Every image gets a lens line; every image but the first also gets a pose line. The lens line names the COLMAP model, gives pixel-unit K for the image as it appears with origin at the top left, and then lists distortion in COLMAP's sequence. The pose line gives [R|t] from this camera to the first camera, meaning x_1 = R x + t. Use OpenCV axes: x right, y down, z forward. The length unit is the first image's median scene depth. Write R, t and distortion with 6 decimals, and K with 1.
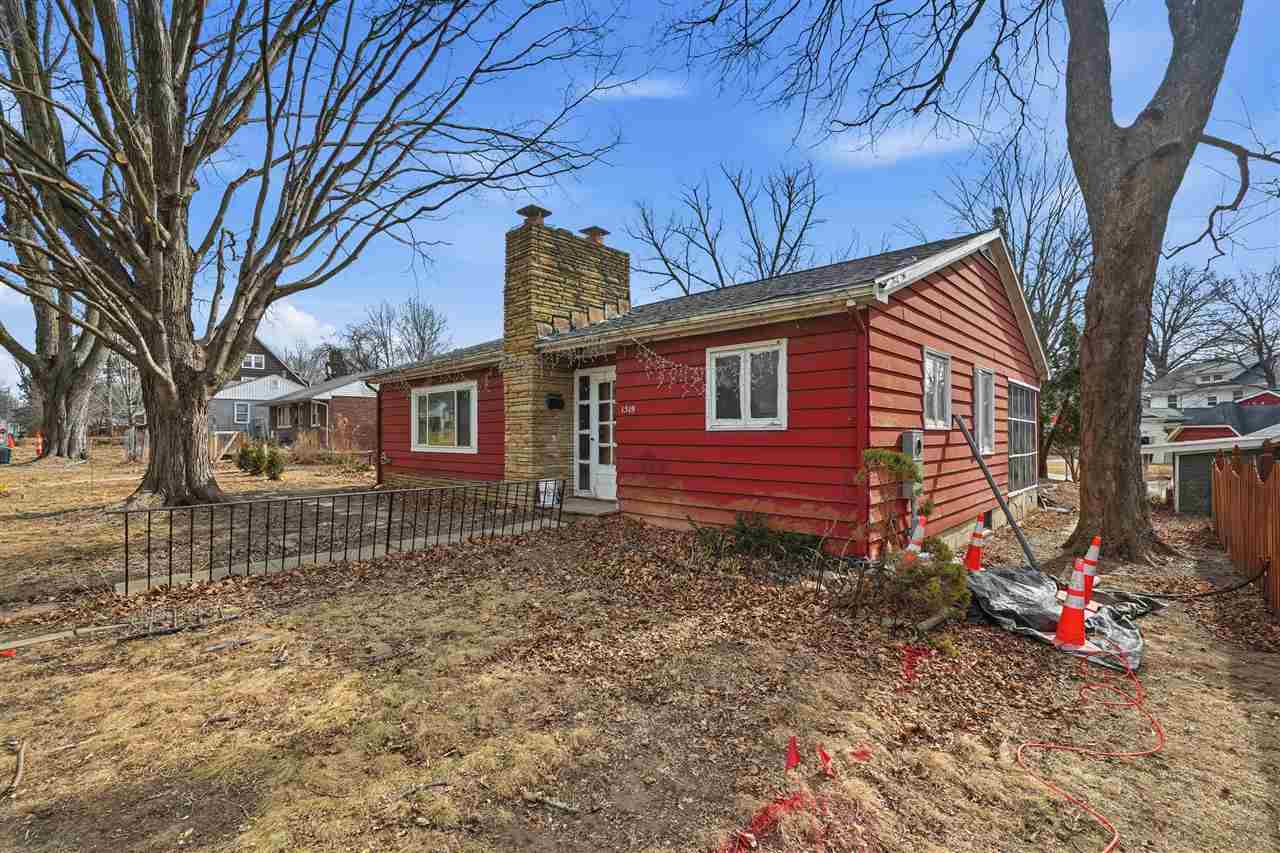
lens RADIAL K [[560.8, 0, 640.0], [0, 560.8, 426.5], [0, 0, 1]] dist [-0.003916, 0.000075]
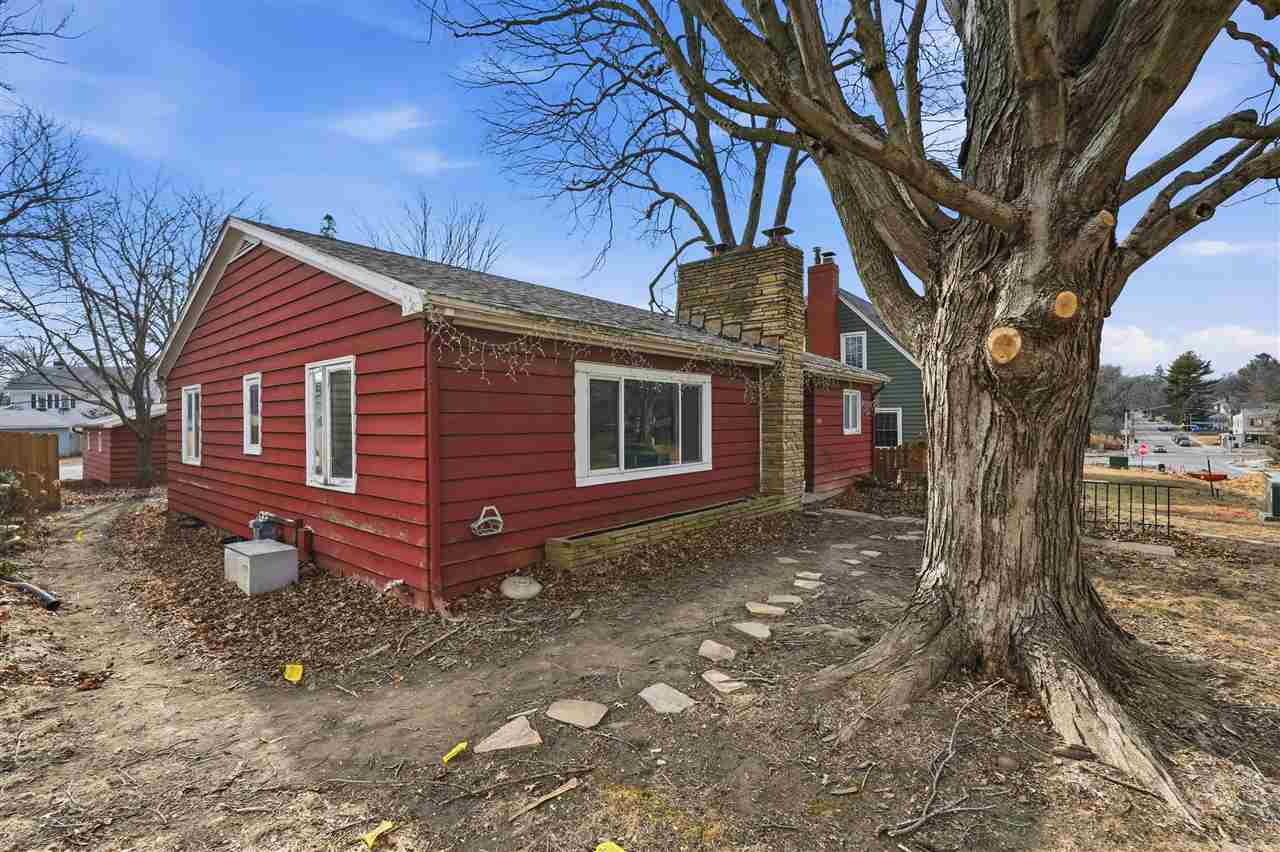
lens RADIAL K [[560.8, 0, 640.0], [0, 560.8, 426.0], [0, 0, 1]] dist [-0.003916, 0.000075]
pose [[-0.058302, -0.000729, 0.998299, -1.622215], [-0.008890, 0.999960, 0.000211, -0.018377], [-0.998259, -0.008863, -0.058306, 1.745028]]
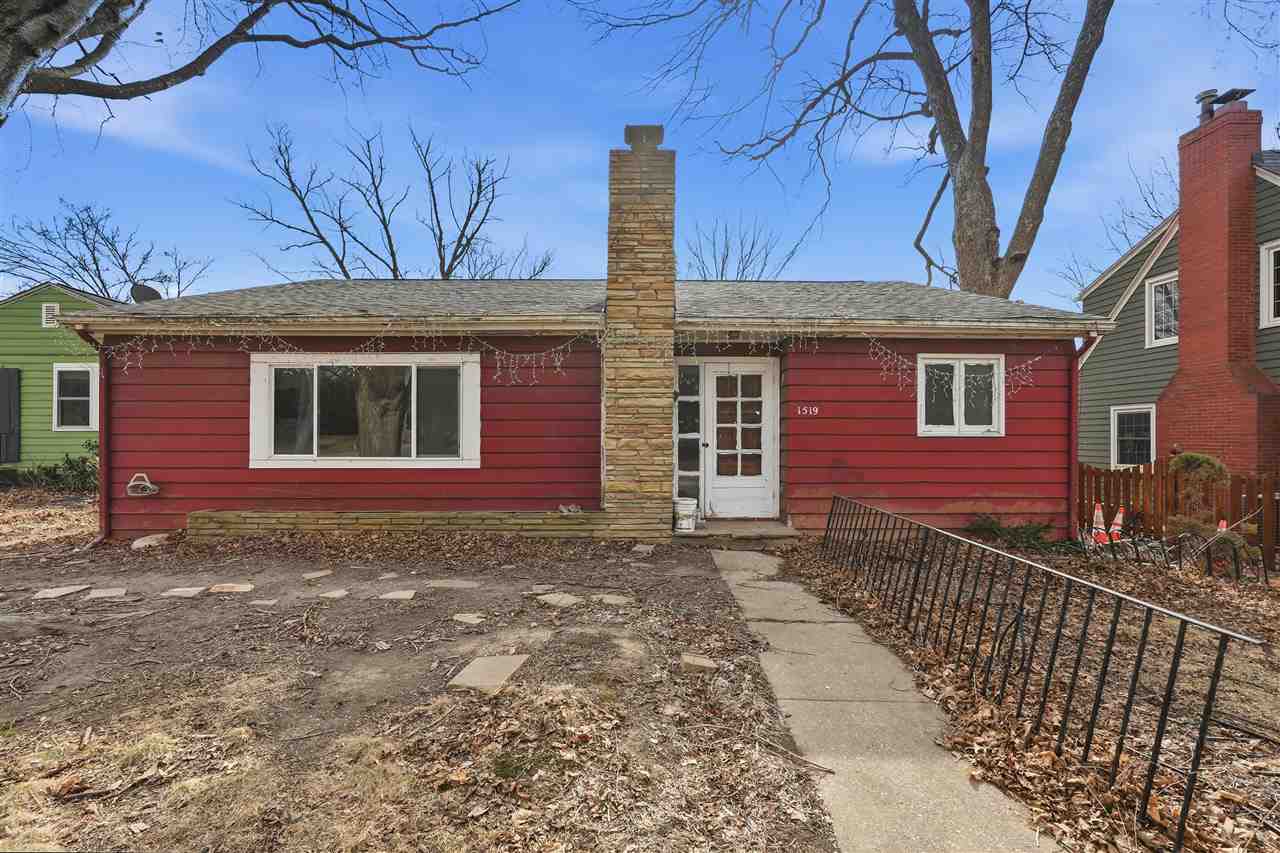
lens RADIAL K [[560.8, 0, 640.0], [0, 560.8, 426.5], [0, 0, 1]] dist [-0.003916, 0.000075]
pose [[0.714631, 0.018853, 0.699247, -0.926025], [-0.014682, 0.999821, -0.011952, 0.009220], [-0.699347, -0.001725, 0.714780, 0.634159]]
